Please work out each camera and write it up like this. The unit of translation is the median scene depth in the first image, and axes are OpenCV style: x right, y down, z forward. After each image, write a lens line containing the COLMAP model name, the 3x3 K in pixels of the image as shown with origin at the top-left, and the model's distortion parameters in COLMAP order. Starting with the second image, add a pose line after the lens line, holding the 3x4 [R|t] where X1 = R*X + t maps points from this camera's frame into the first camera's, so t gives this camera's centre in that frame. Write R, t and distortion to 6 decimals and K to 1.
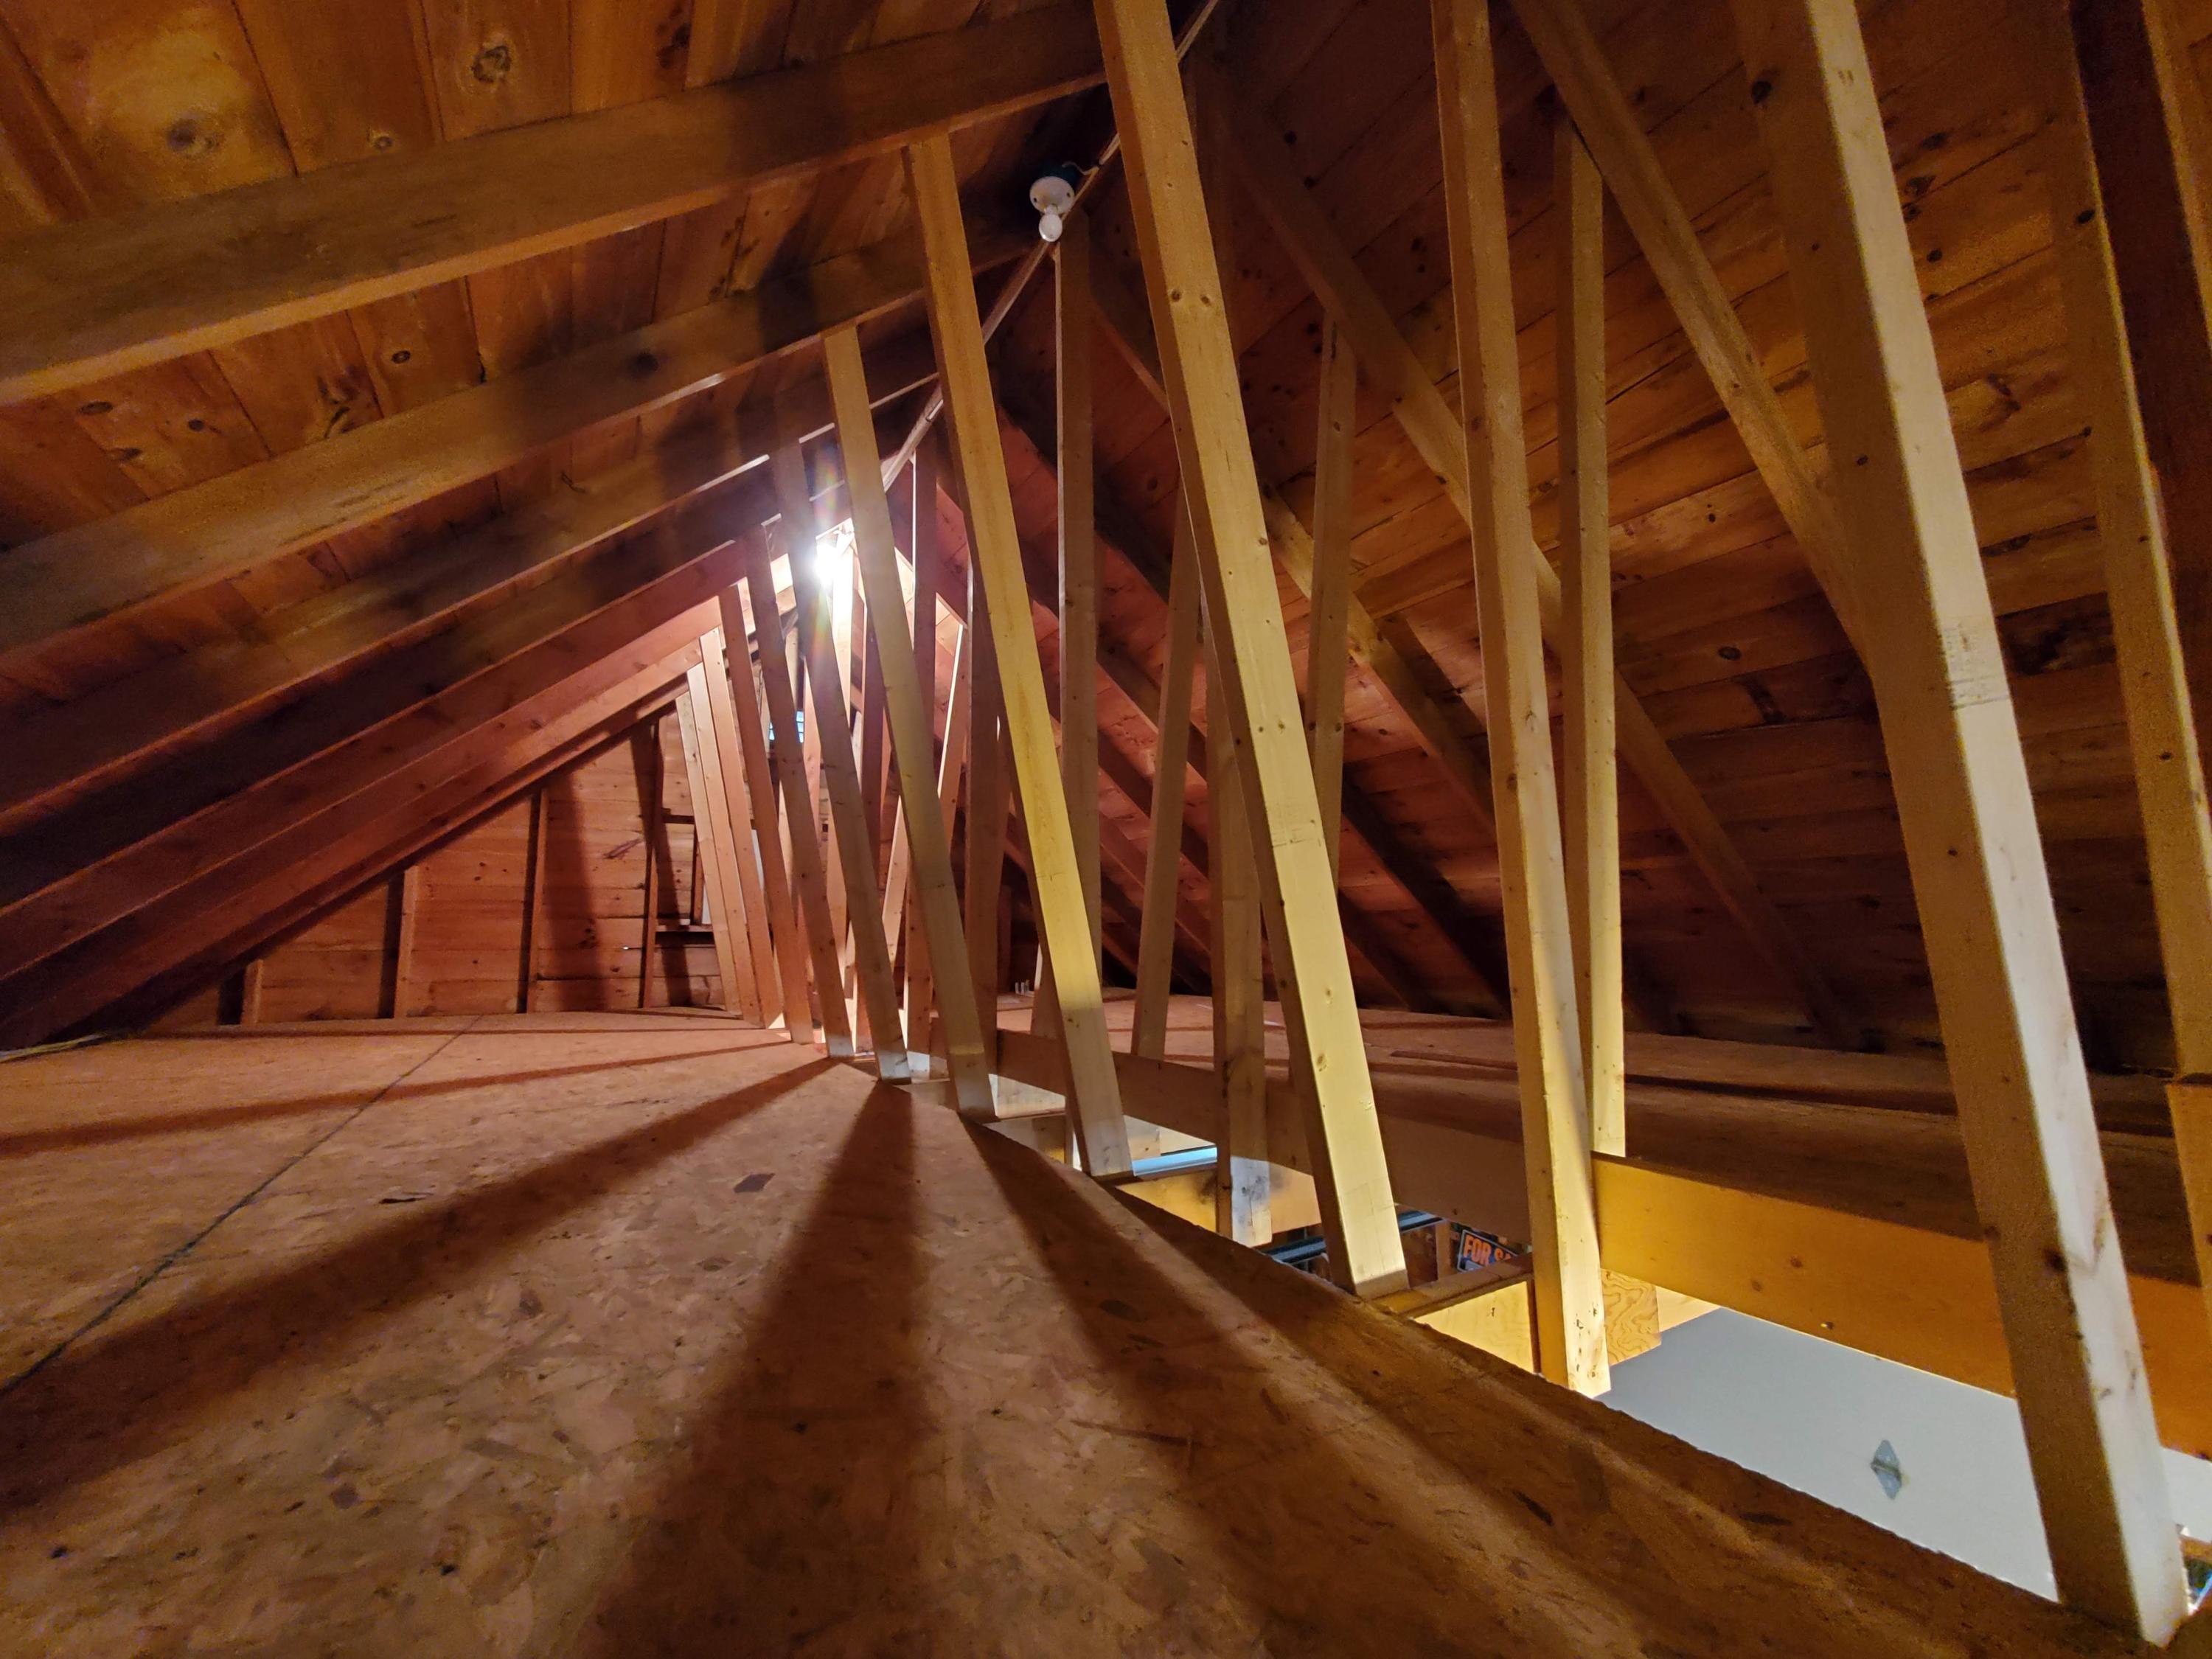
lens RADIAL K [[882.3, 0, 1104.1], [0, 882.3, 836.6], [0, 0, 1]] dist [-0.000533, -0.000237]
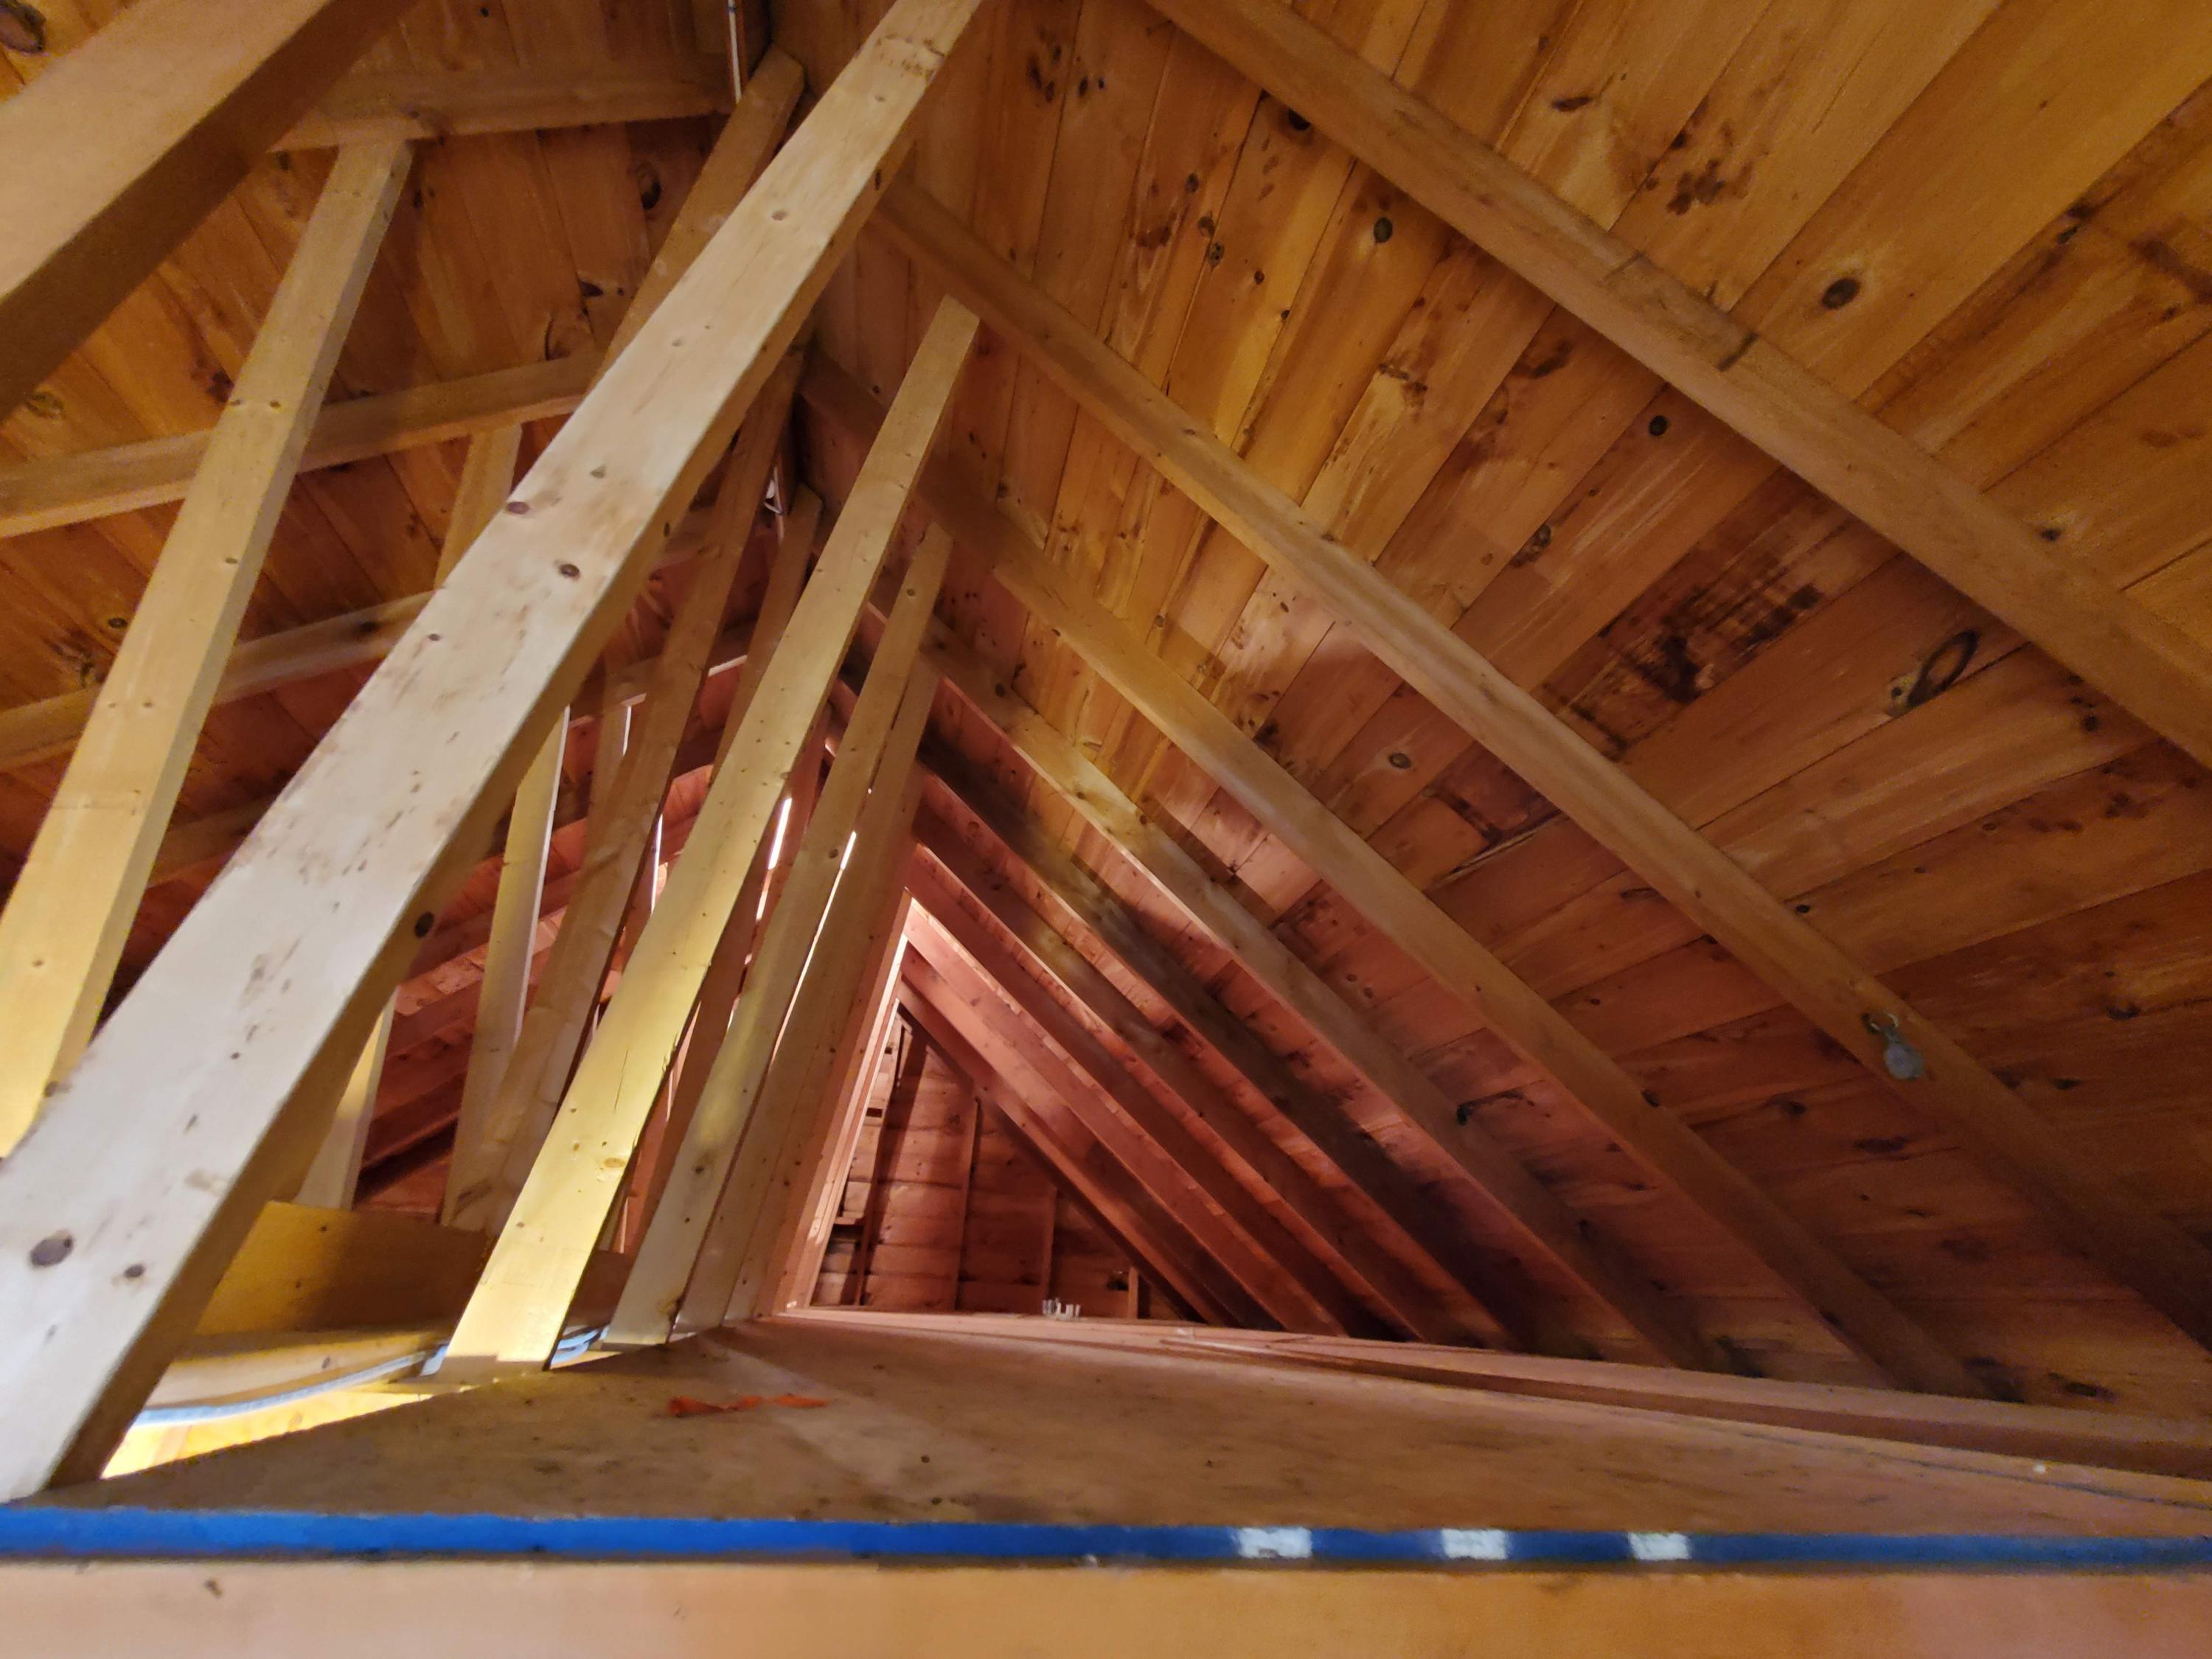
lens RADIAL K [[882.3, 0, 1104.1], [0, 882.3, 836.6], [0, 0, 1]] dist [-0.000533, -0.000237]
pose [[0.954274, -0.092656, -0.284211, 0.656148], [-0.018219, 0.930957, -0.364675, 0.152742], [0.298377, 0.353177, 0.886700, 0.221168]]
